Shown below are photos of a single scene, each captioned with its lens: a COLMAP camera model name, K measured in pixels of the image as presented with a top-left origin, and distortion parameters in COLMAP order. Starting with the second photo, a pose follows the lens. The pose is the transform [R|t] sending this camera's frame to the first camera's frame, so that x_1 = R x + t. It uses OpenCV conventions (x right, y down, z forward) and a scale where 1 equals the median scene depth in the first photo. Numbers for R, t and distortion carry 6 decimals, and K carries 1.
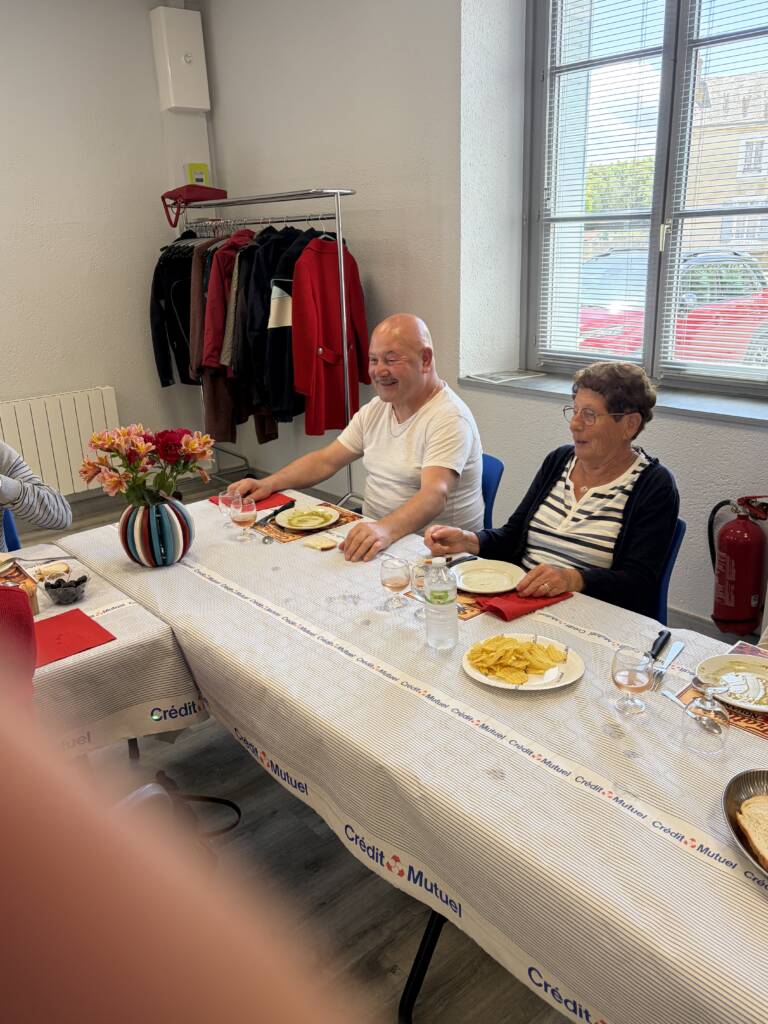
lens RADIAL K [[809.9, 0, 388.2], [0, 809.9, 511.2], [0, 0, 1]] dist [0.027485, -0.001635]
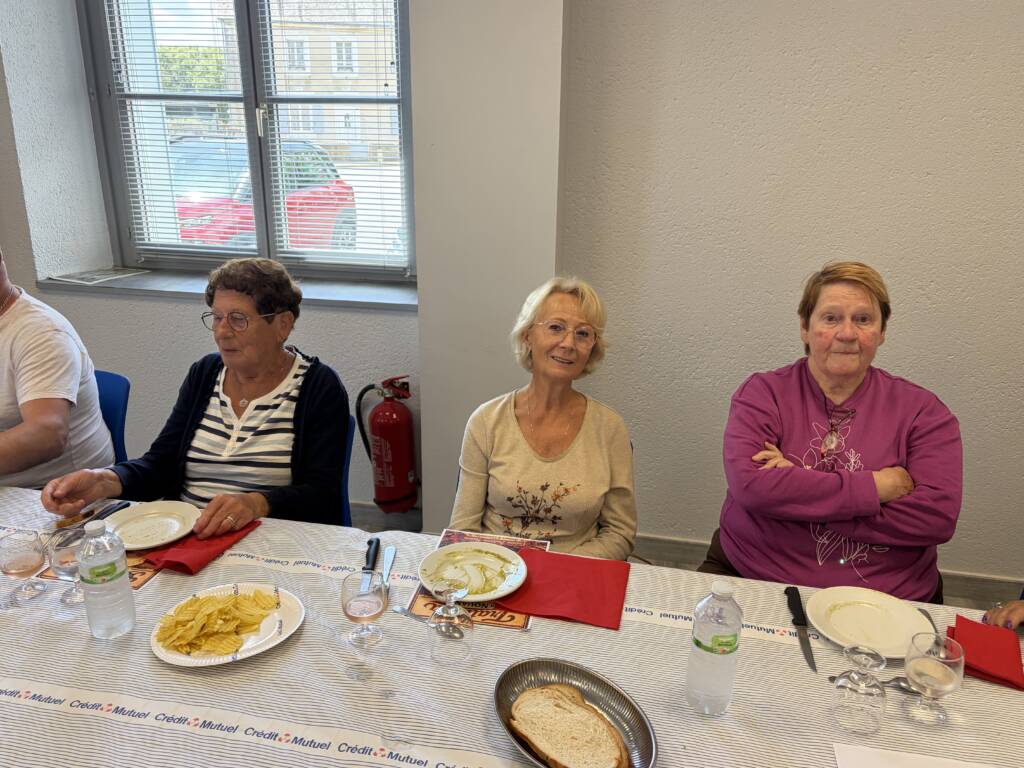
lens RADIAL K [[809.9, 0, 514.0], [0, 809.9, 387.1], [0, 0, 1]] dist [0.027485, -0.001635]
pose [[0.803402, -0.145457, 0.577397, -0.036543], [0.153800, 0.987490, 0.034767, -0.027581], [-0.575231, 0.060872, 0.815723, 0.115012]]
